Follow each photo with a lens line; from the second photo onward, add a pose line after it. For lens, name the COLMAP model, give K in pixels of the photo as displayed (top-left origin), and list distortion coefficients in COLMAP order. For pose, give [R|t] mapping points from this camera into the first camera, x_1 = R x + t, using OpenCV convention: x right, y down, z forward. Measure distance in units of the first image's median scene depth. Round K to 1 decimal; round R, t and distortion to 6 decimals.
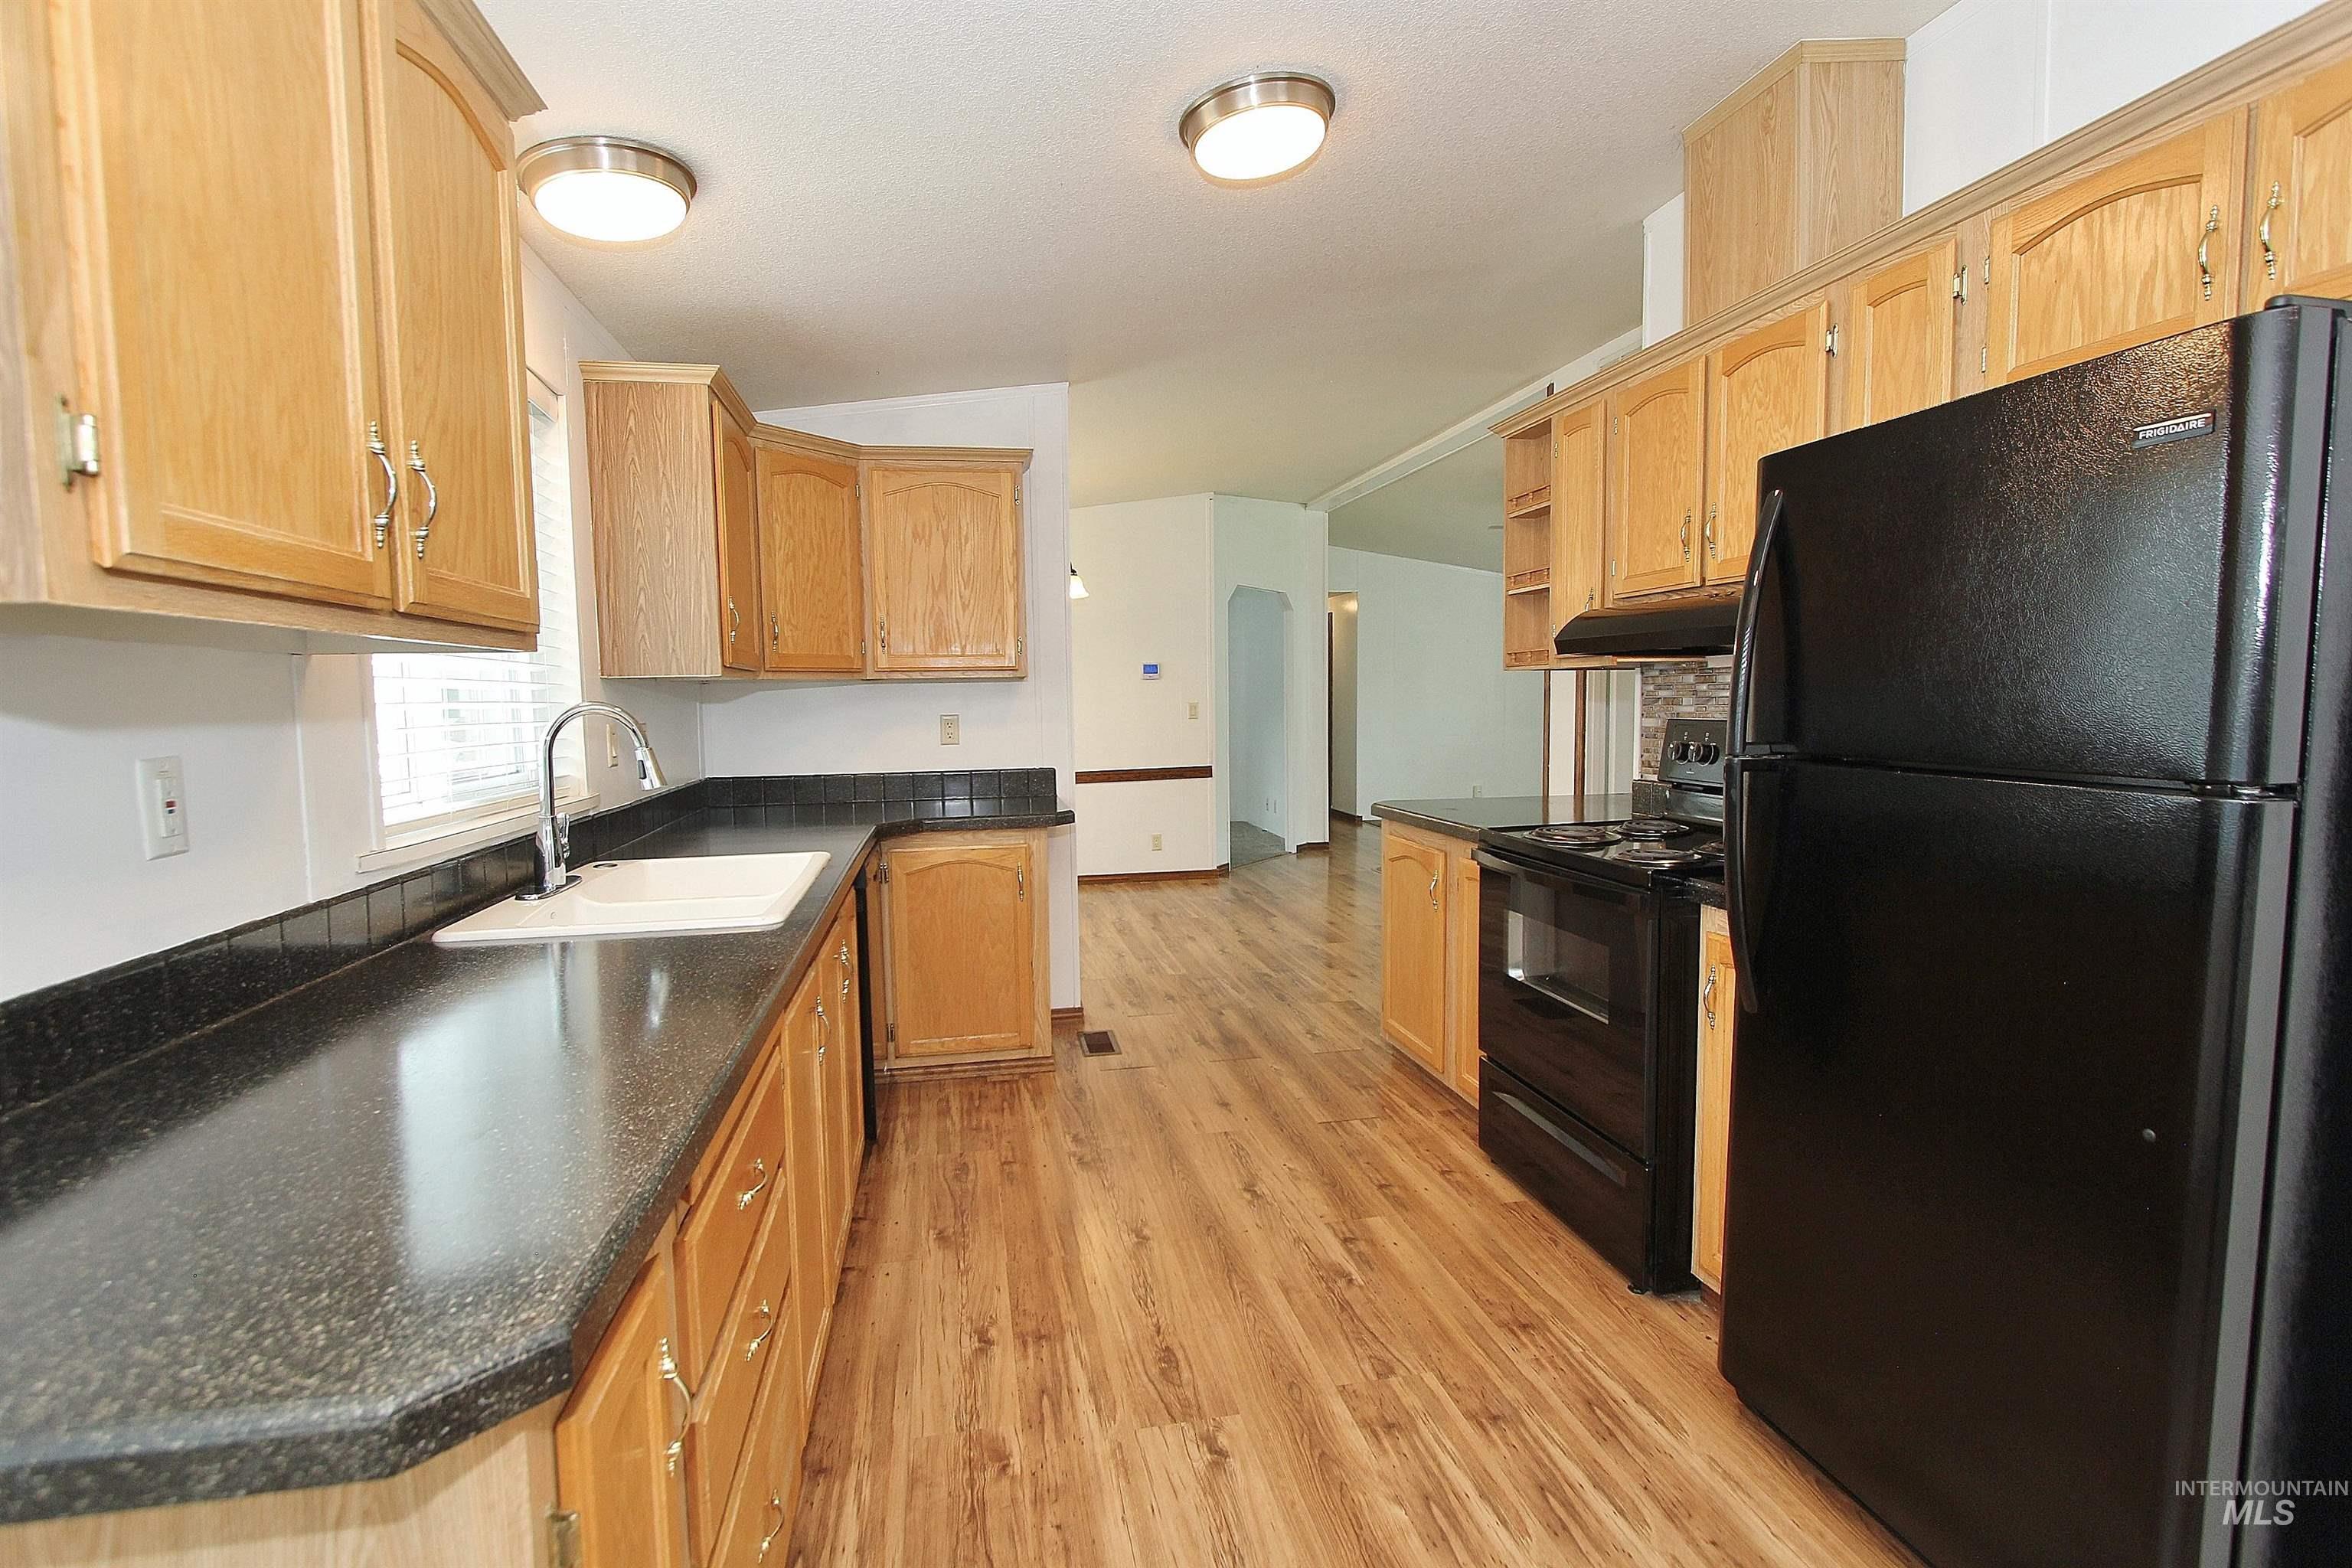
lens RADIAL K [[1076.3, 0, 1153.5], [0, 1076.3, 775.3], [0, 0, 1]] dist [-0.016518, 0.001941]
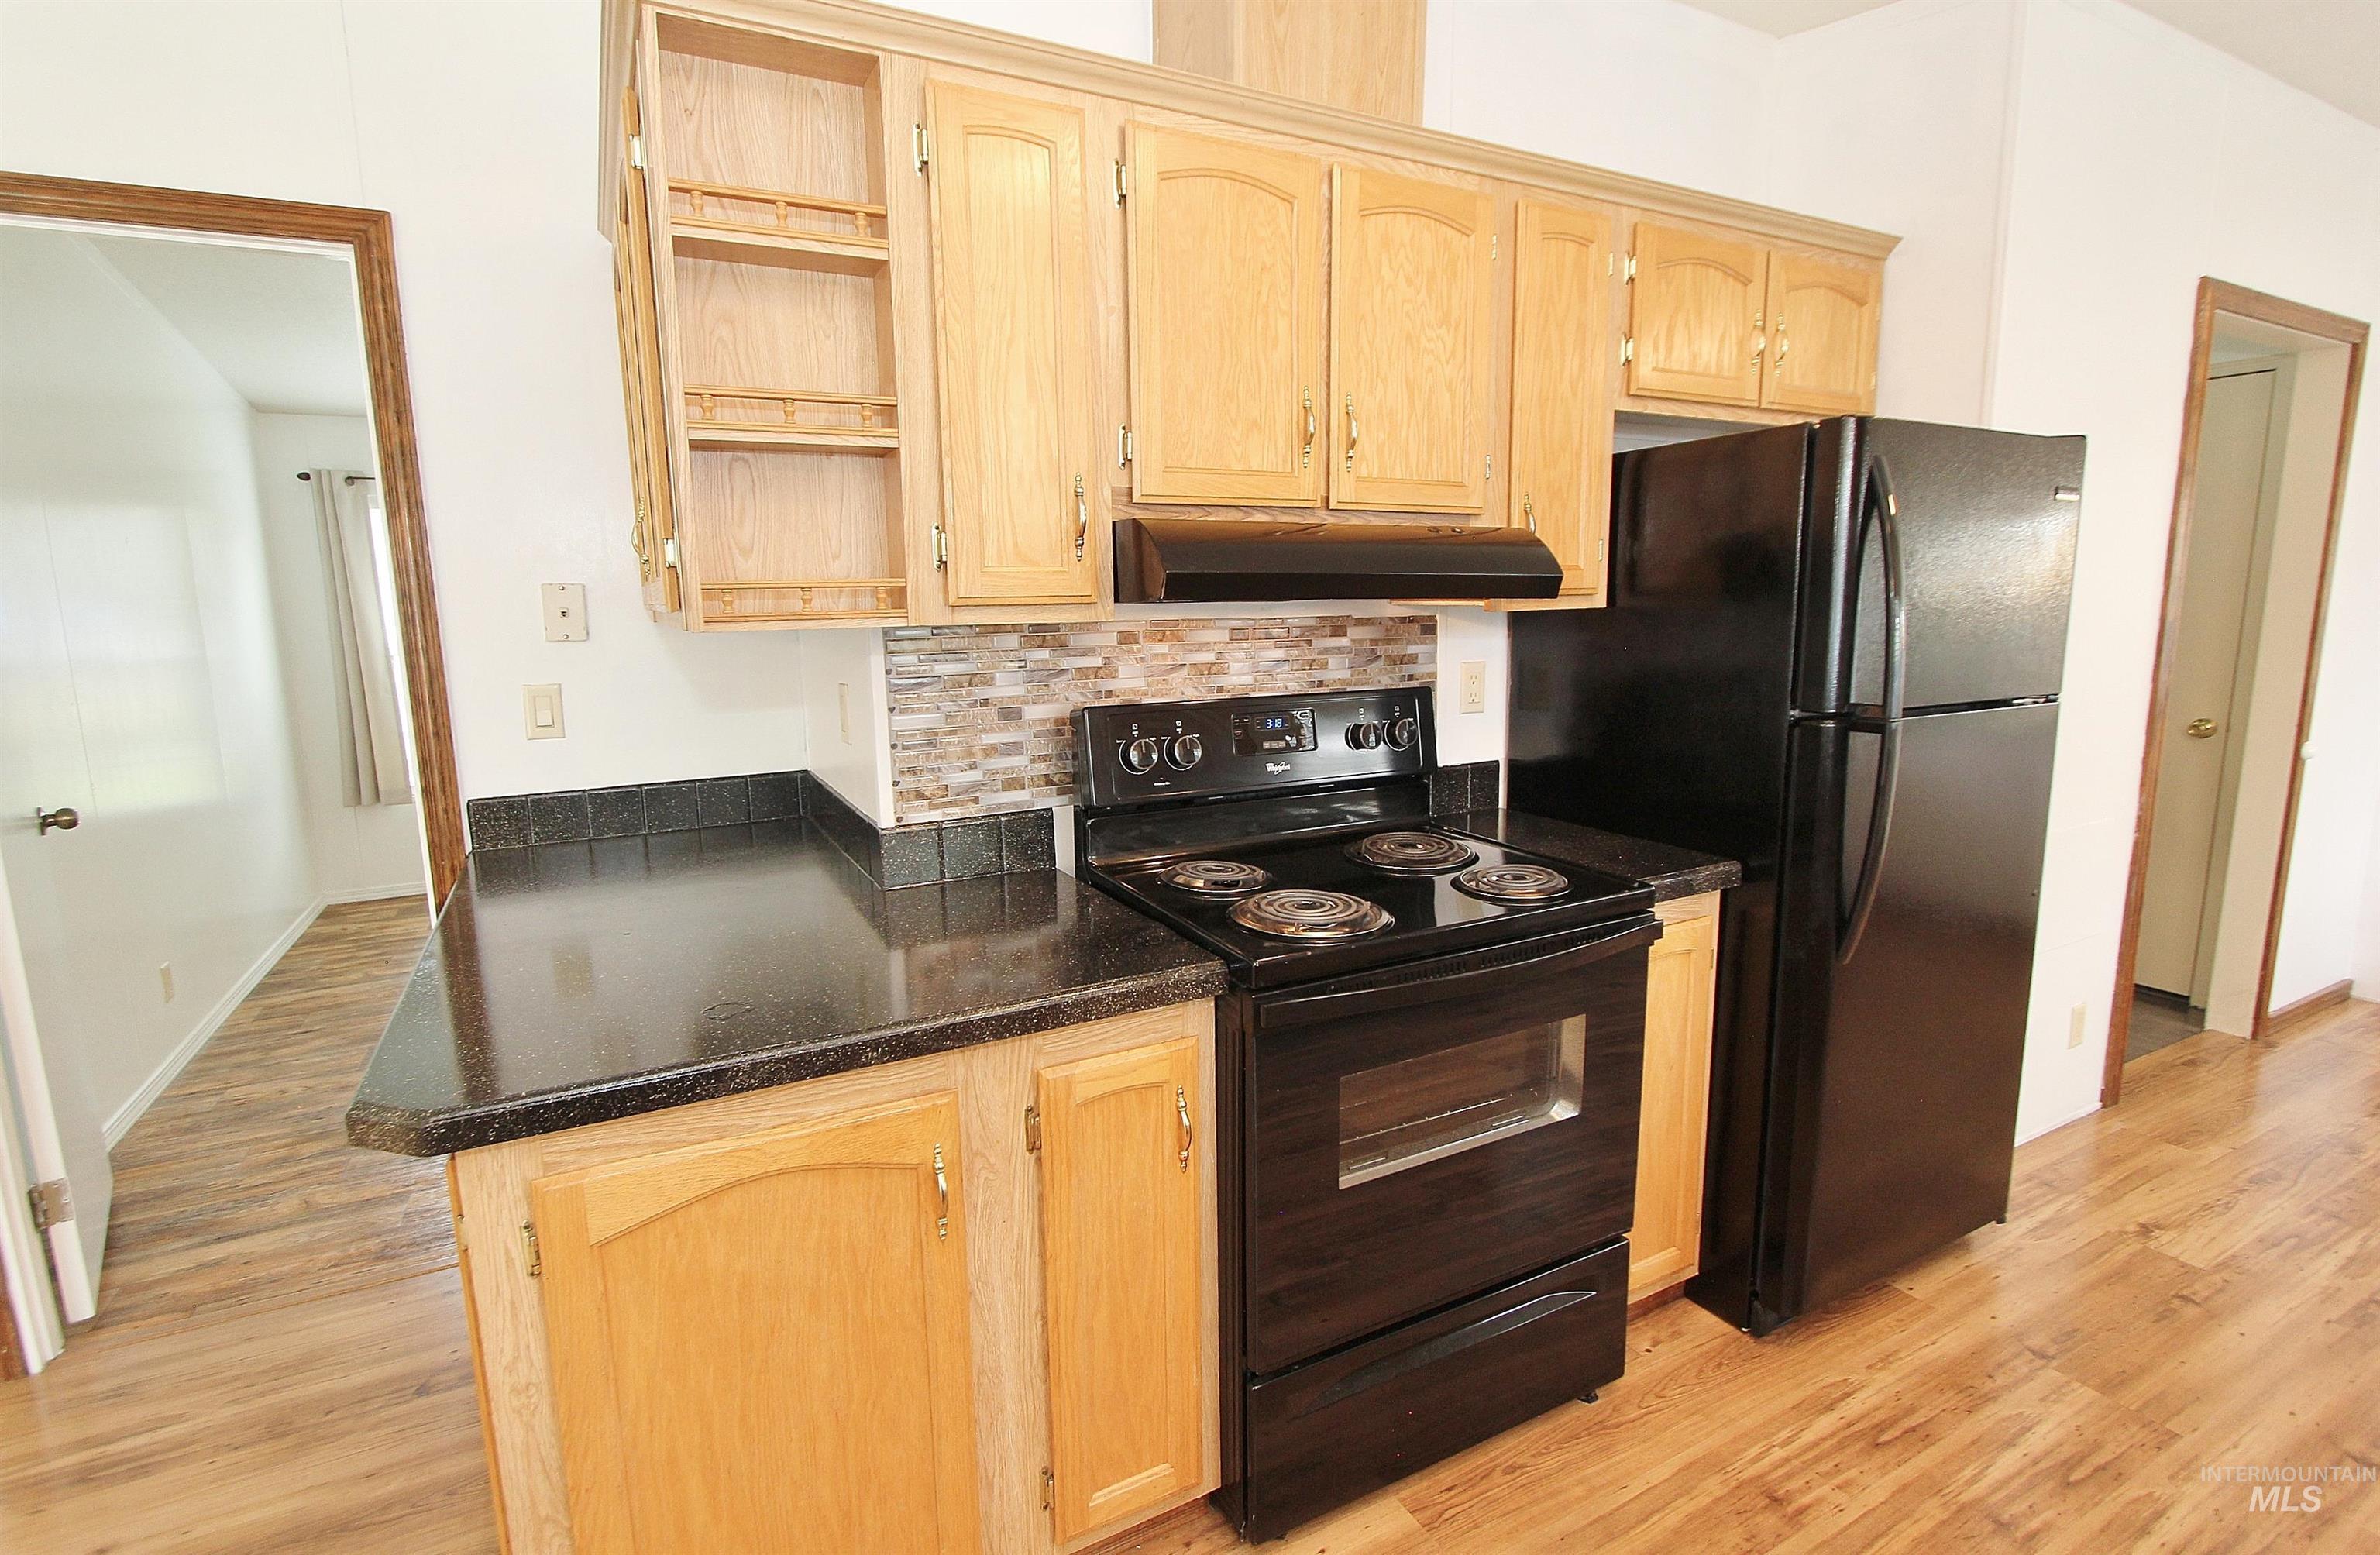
lens RADIAL K [[1107.9, 0, 1176.1], [0, 1107.9, 776.3], [0, 0, 1]] dist [-0.012892, 0.000244]
pose [[-0.295688, -0.132544, 0.946045, -0.146719], [0.089605, 0.982113, 0.165604, -0.117185], [-0.951073, 0.133738, -0.278522, 1.158880]]
